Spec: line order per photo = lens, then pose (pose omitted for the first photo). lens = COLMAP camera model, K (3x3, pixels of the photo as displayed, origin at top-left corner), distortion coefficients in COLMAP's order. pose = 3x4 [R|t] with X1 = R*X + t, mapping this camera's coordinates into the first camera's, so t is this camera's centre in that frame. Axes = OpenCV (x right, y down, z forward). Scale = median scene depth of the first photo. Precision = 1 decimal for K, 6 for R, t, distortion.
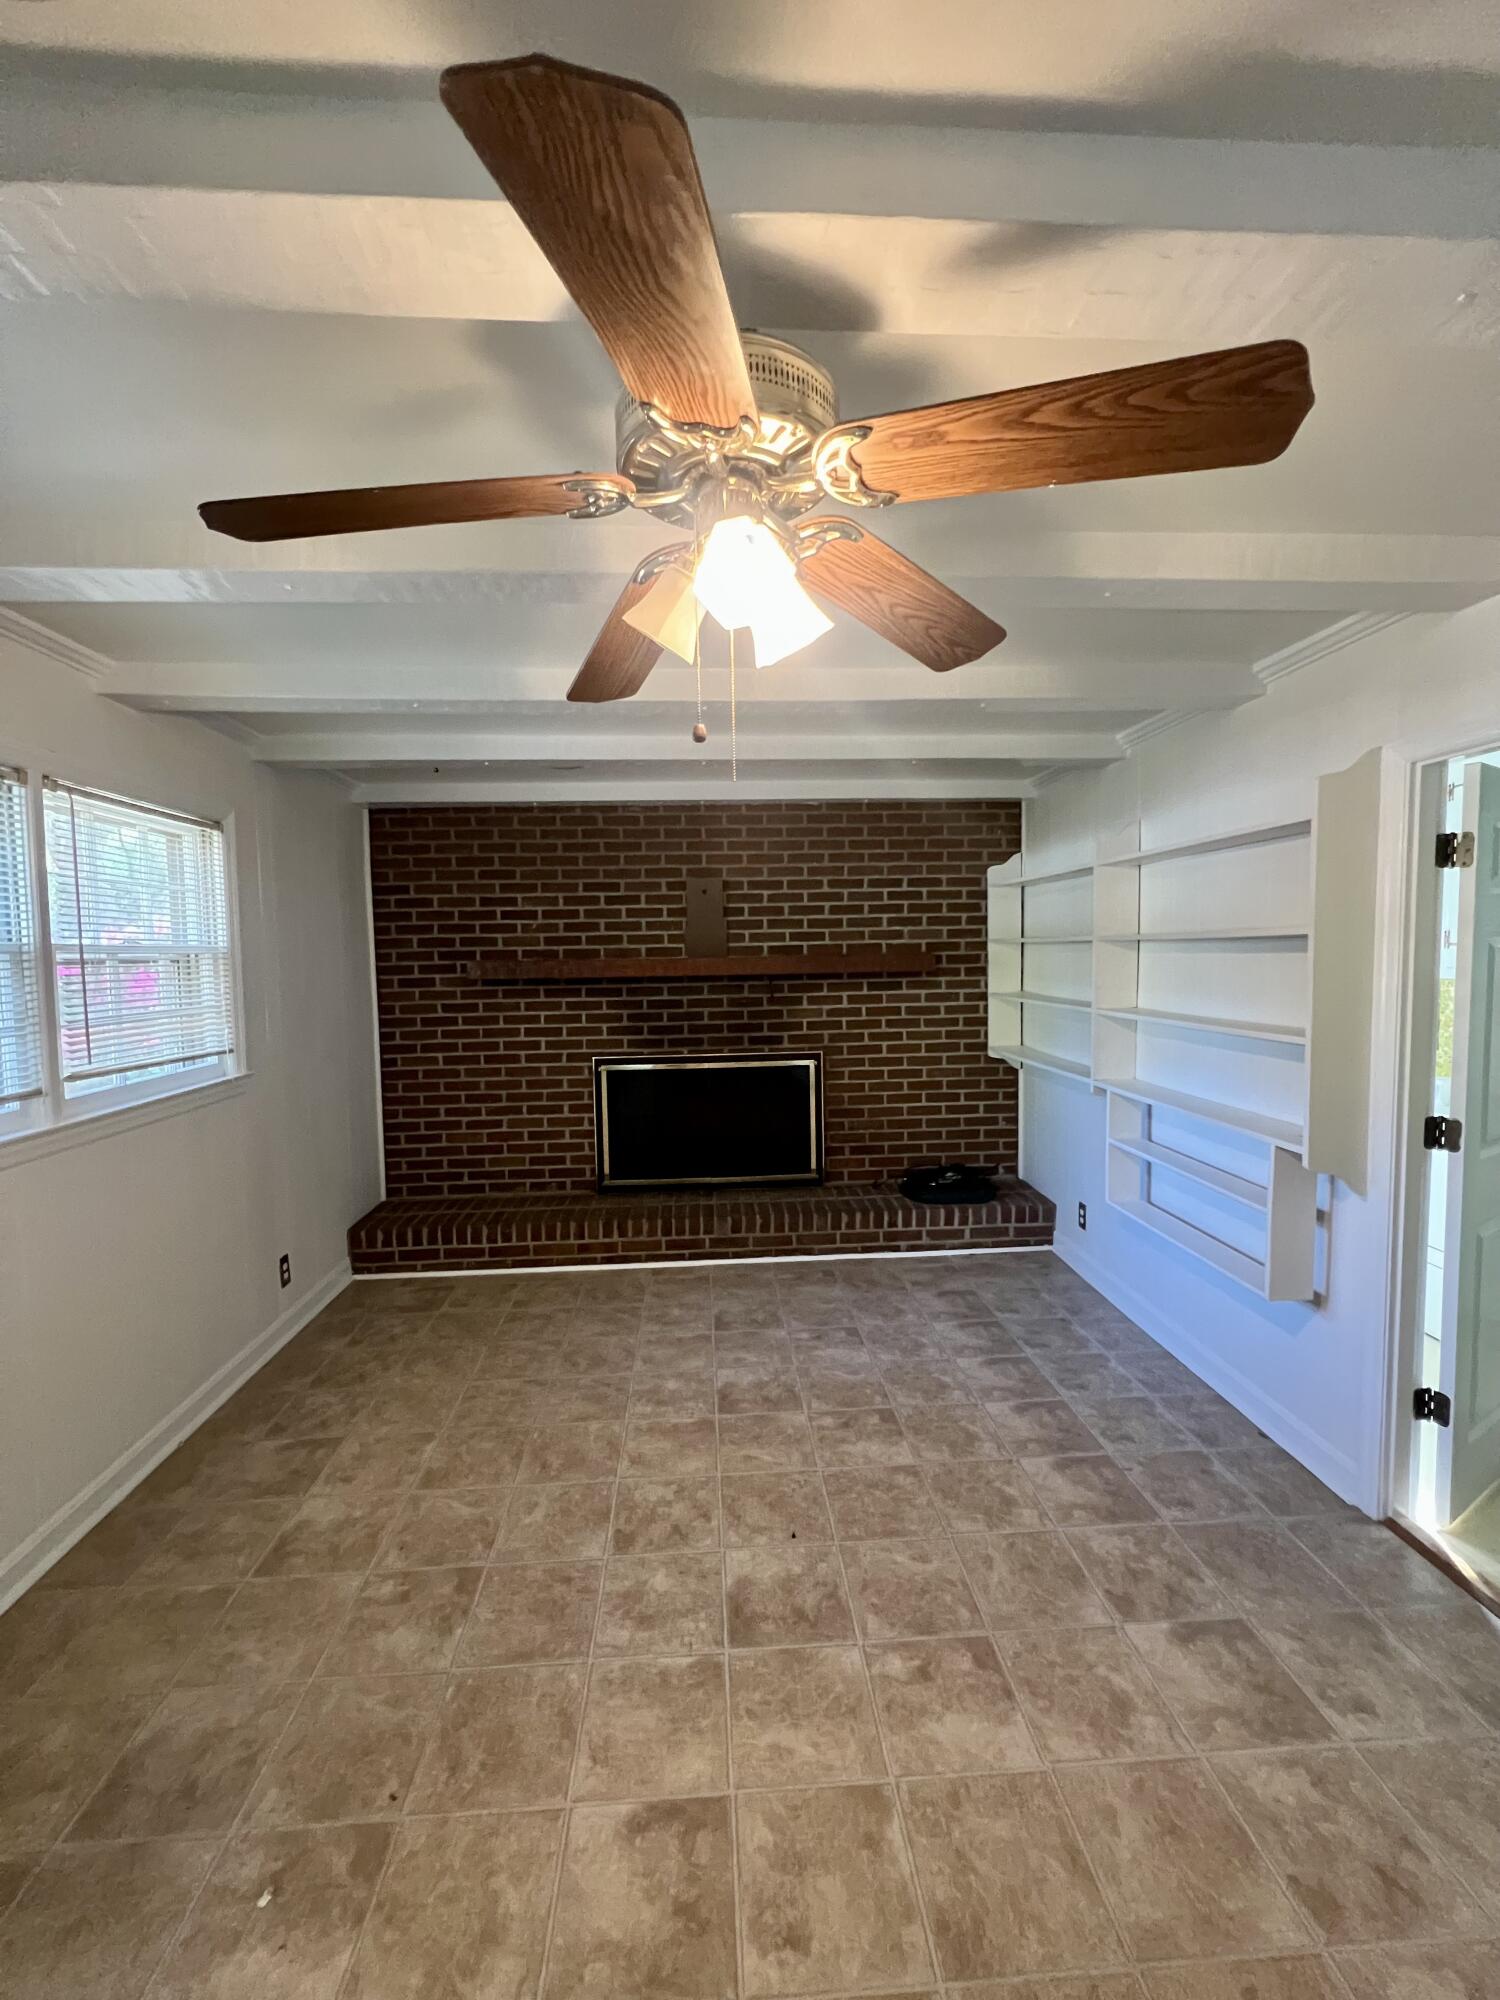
lens RADIAL K [[803.0, 0, 744.8], [0, 803.0, 995.2], [0, 0, 1]] dist [-0.000354, -0.000181]
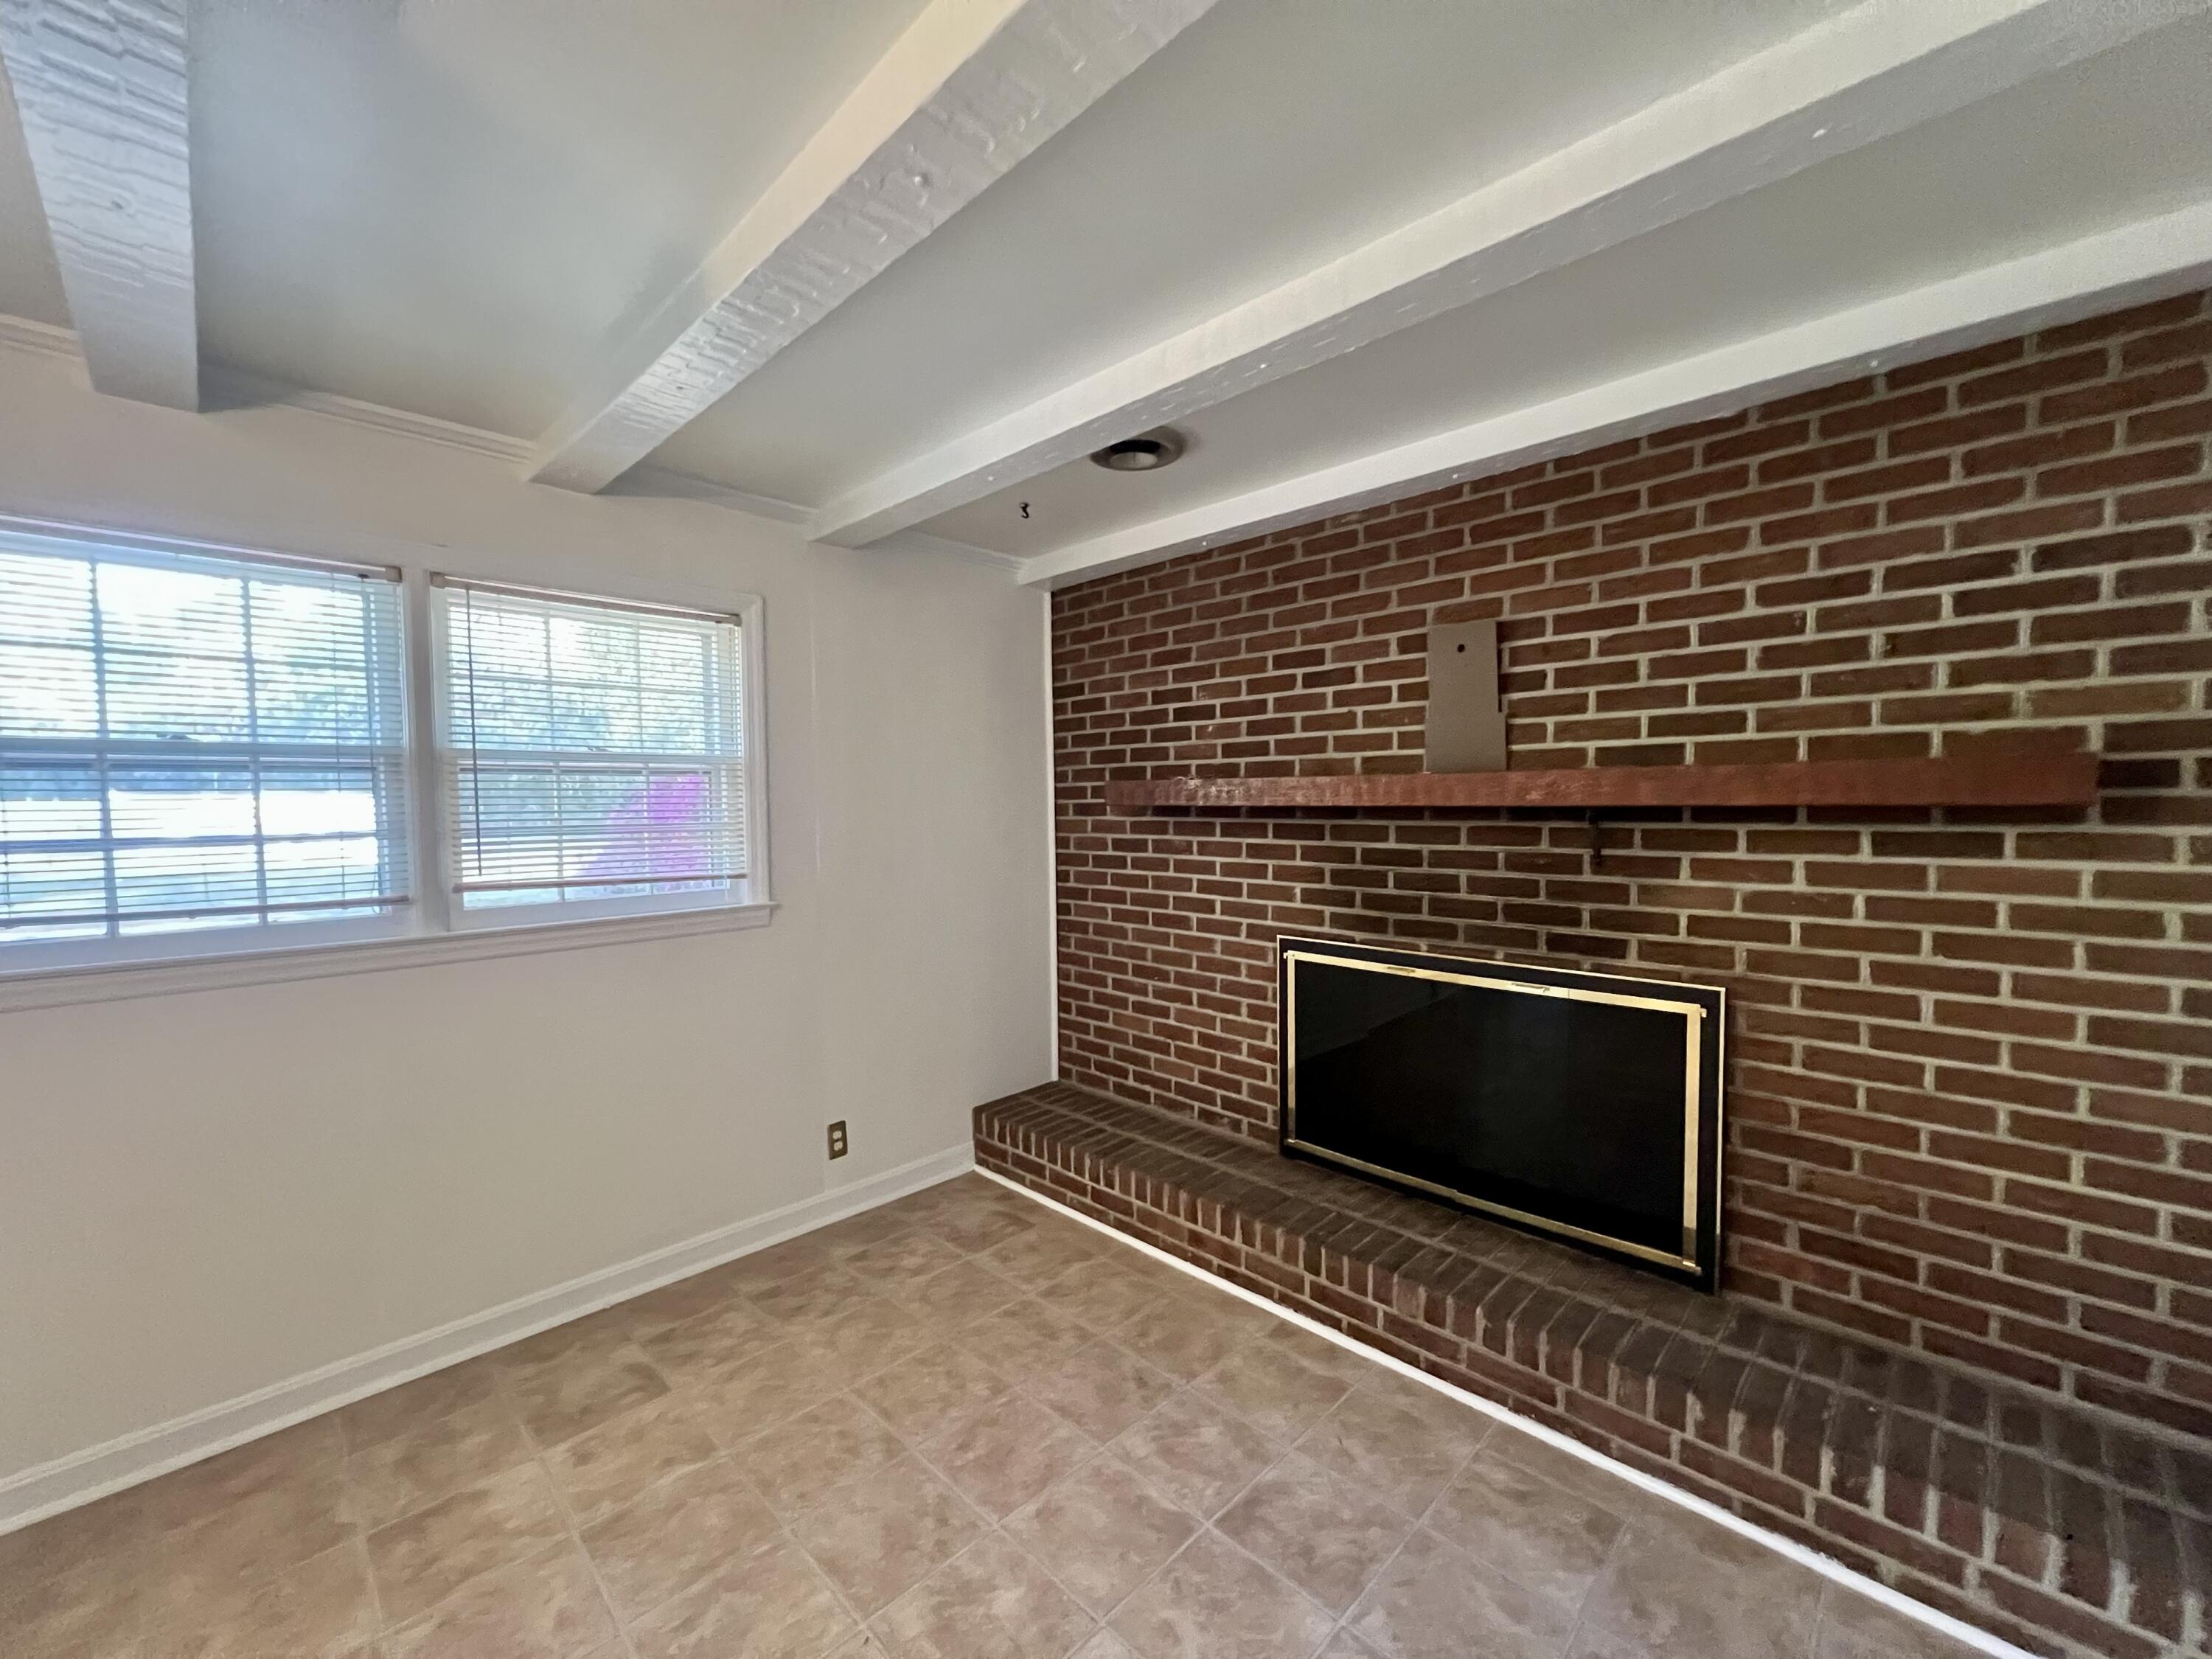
lens RADIAL K [[888.1, 0, 1101.1], [0, 888.1, 834.9], [0, 0, 1]] dist [-0.000354, -0.000181]
pose [[0.666029, 0.042235, -0.744730, 0.229251], [-0.043298, 0.998901, 0.017927, -0.006773], [0.744668, 0.020306, 0.667126, 0.437382]]
